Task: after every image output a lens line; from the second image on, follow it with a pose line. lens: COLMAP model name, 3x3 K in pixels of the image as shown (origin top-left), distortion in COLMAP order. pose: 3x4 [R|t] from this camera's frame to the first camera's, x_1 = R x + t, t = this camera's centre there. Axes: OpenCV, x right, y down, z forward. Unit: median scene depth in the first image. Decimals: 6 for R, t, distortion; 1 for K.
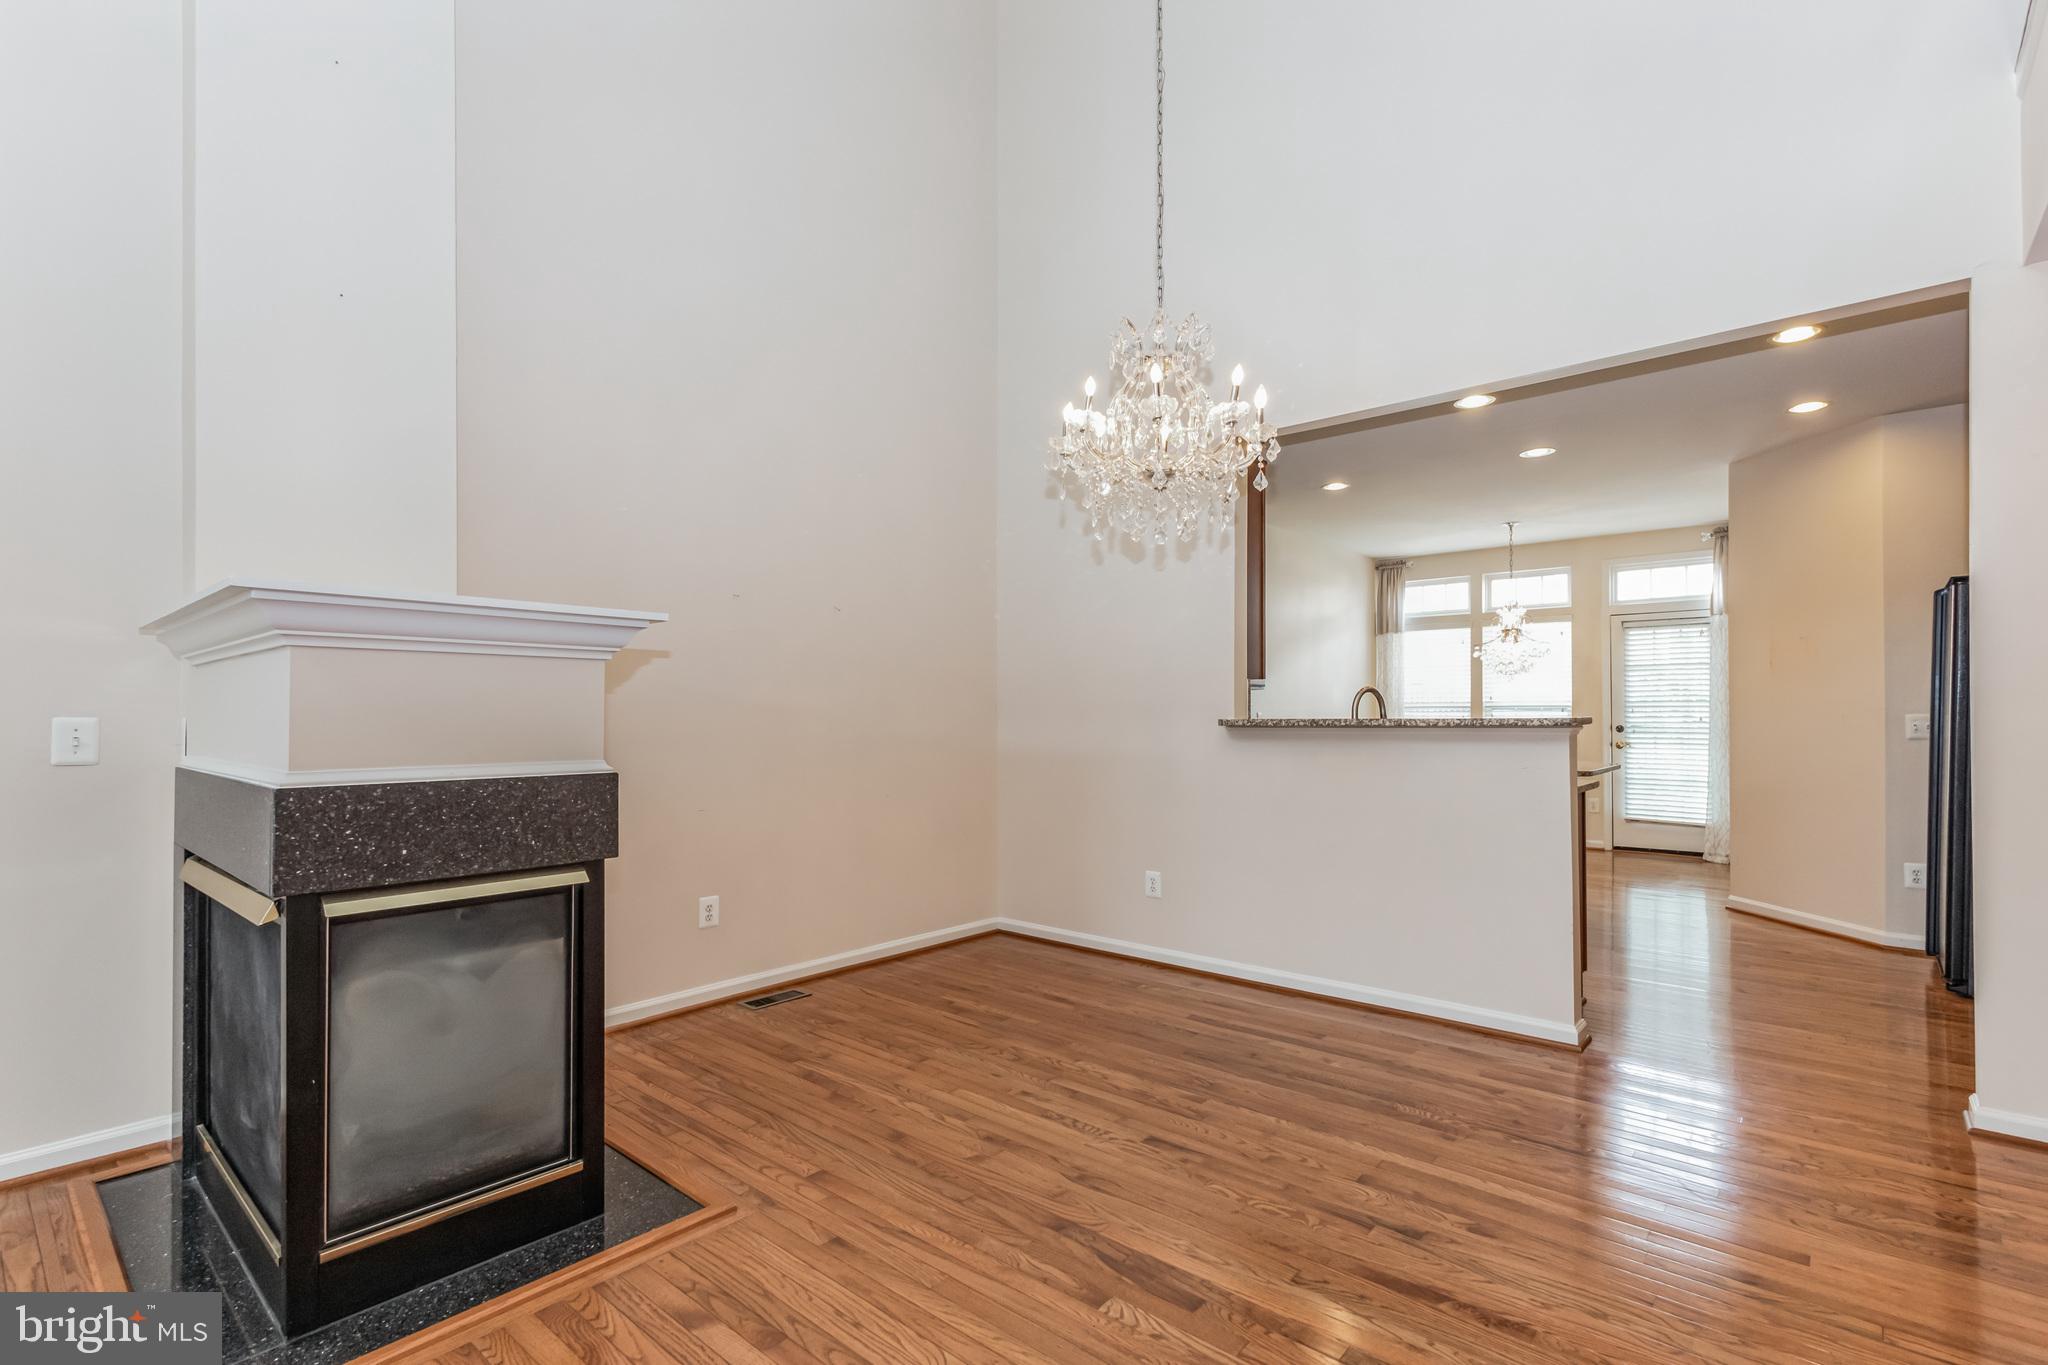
lens RADIAL K [[956.7, 0, 989.4], [0, 956.7, 714.2], [0, 0, 1]] dist [0.001549, -0.000195]
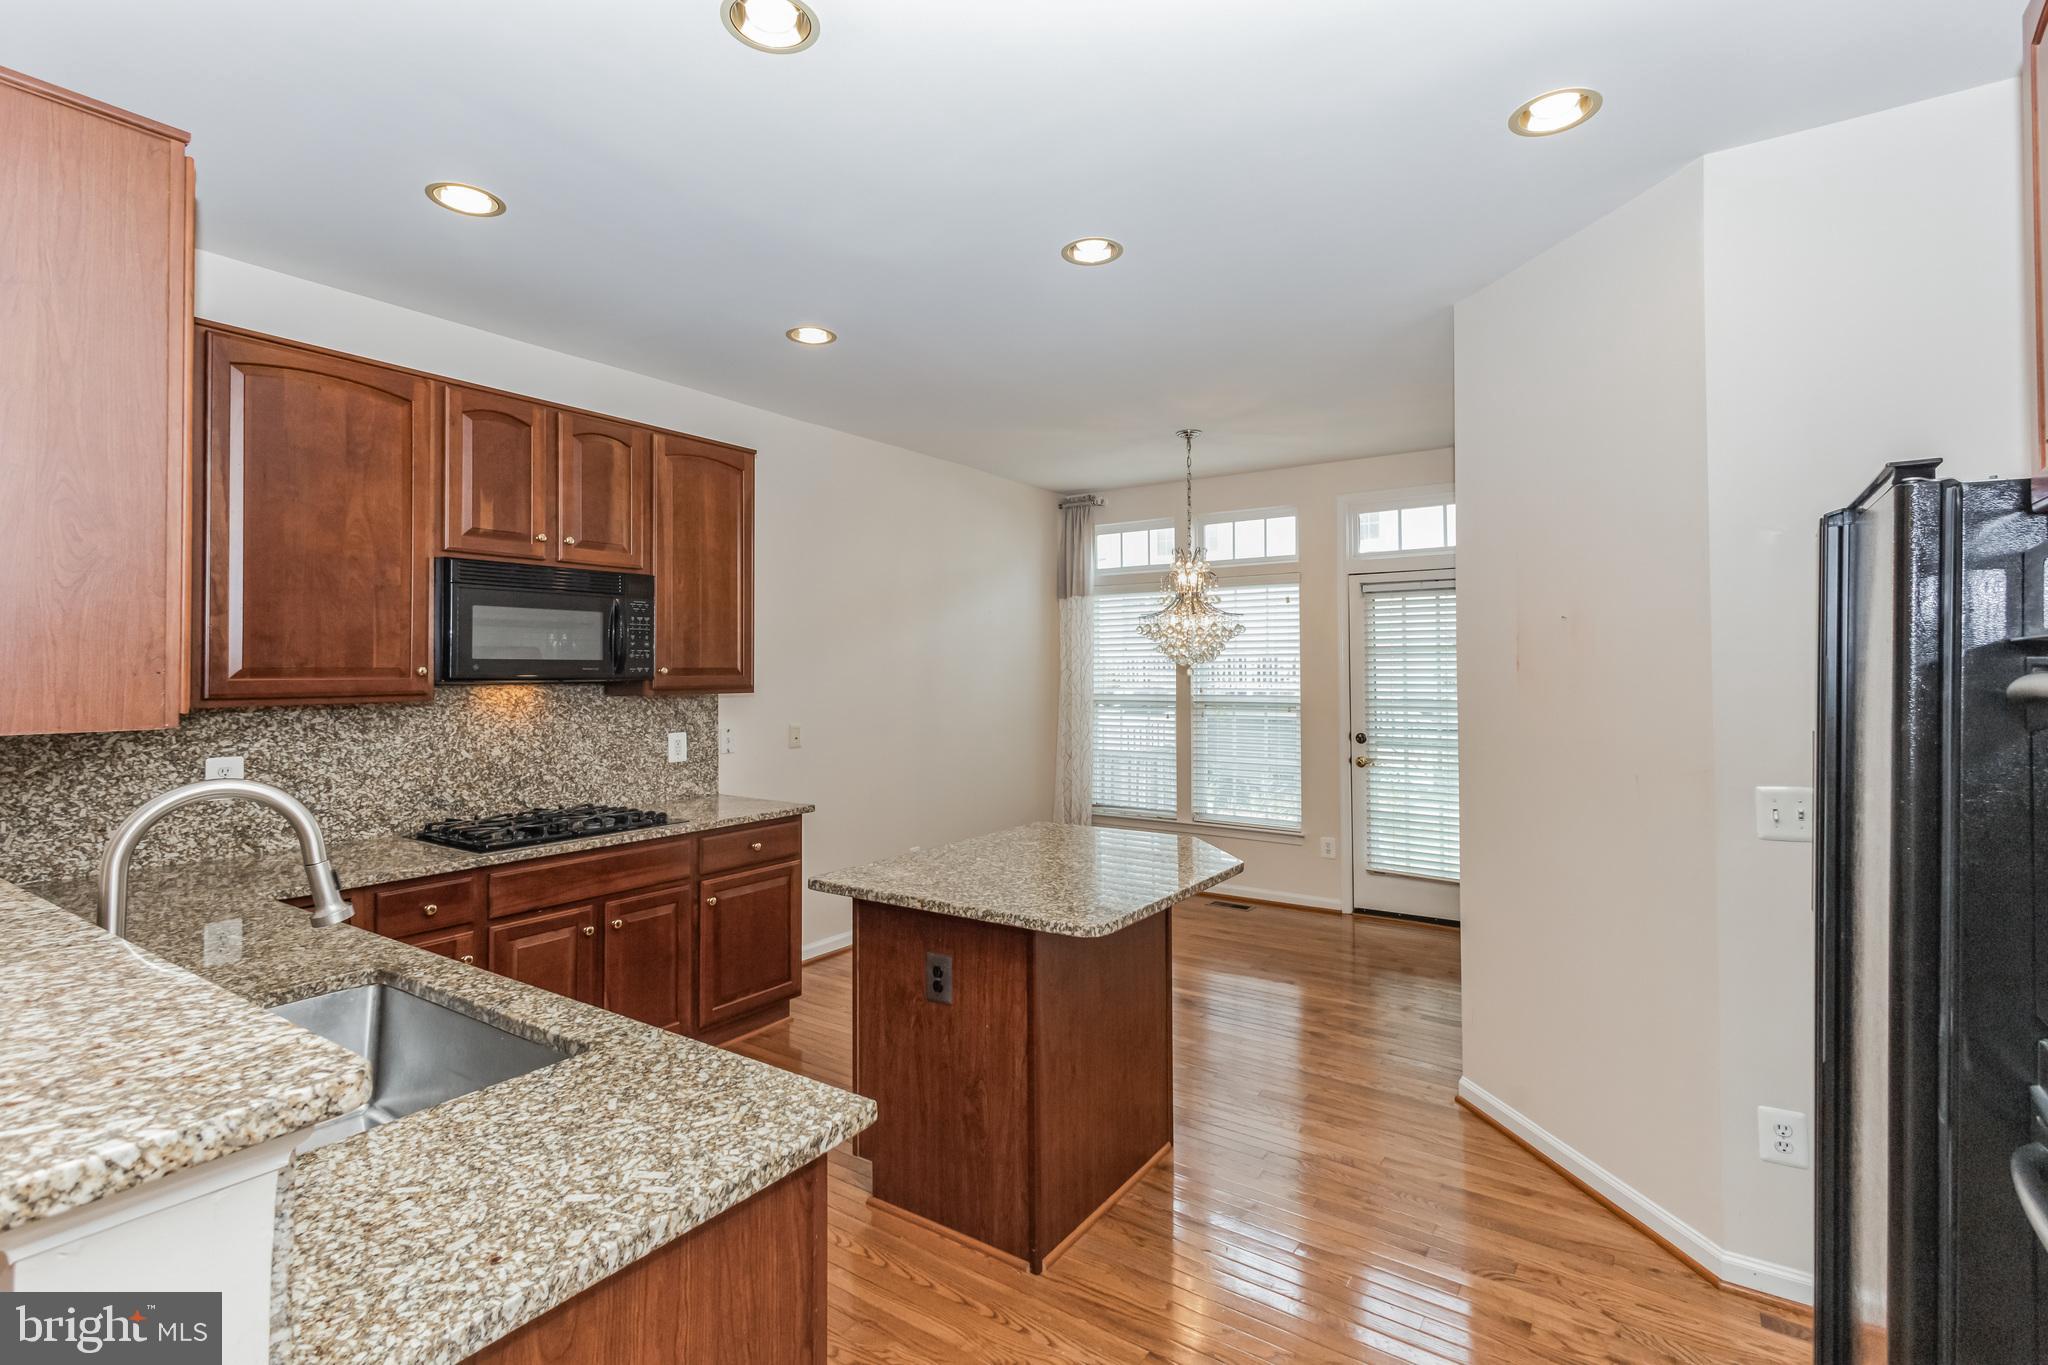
lens RADIAL K [[956.7, 0, 1025.2], [0, 956.7, 670.9], [0, 0, 1]] dist [0.001549, -0.000195]
pose [[0.988881, 0.003510, 0.148670, 0.310253], [-0.002669, 0.999979, -0.005860, -0.029212], [-0.148688, 0.005398, 0.988869, 0.344954]]
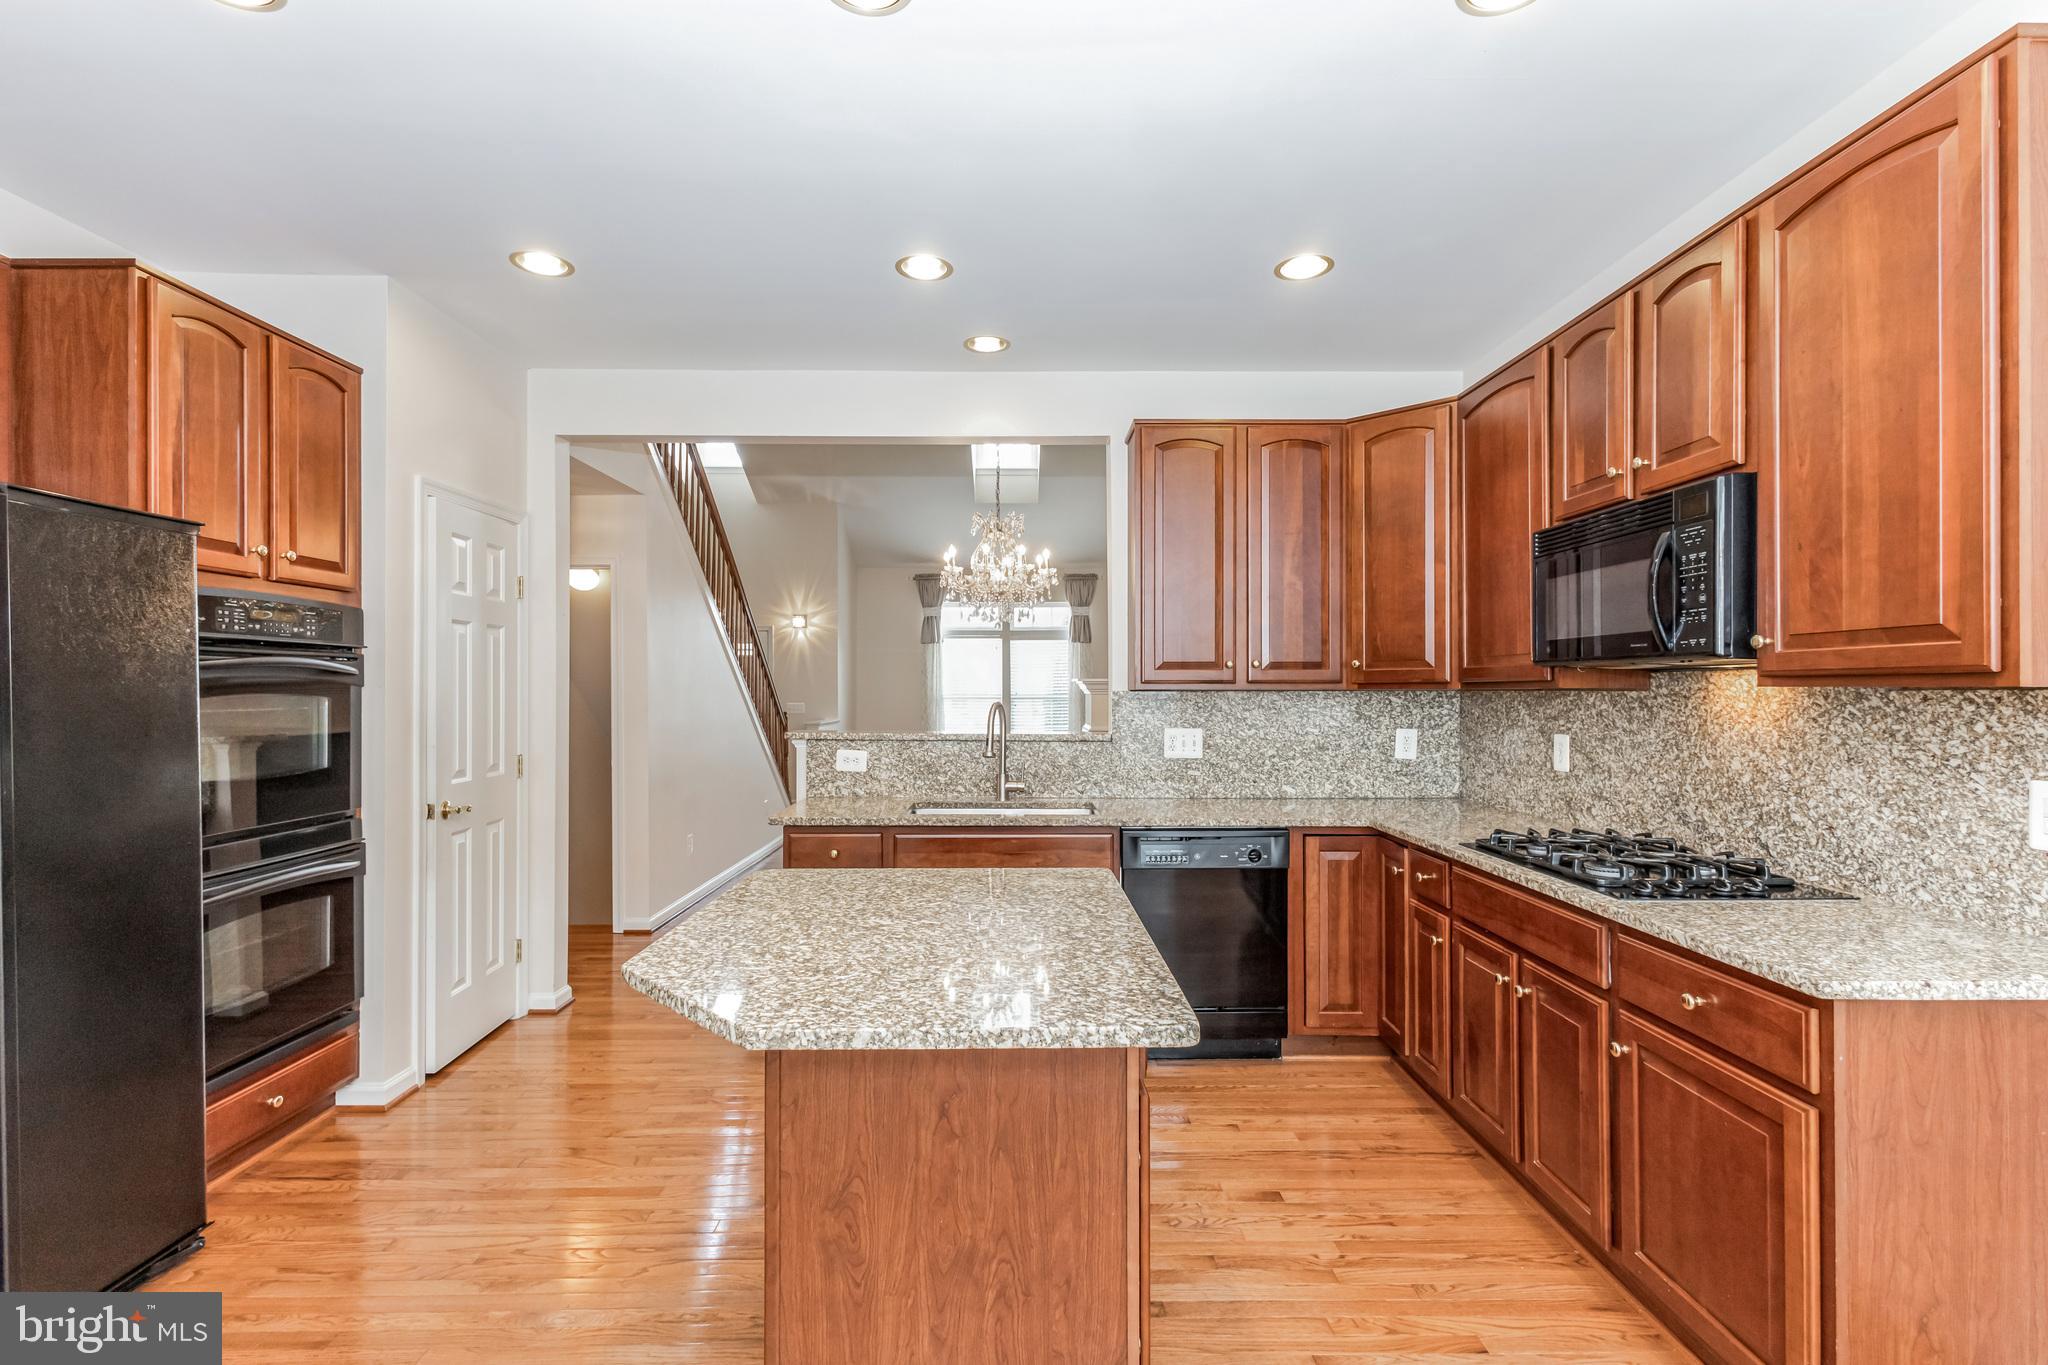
lens RADIAL K [[956.7, 0, 1024.4], [0, 956.7, 685.0], [0, 0, 1]] dist [0.001549, -0.000195]
pose [[-0.729879, 0.002255, -0.683573, 0.542905], [0.000298, 0.999996, 0.002981, -0.019731], [0.683577, 0.001972, -0.729876, 0.951193]]
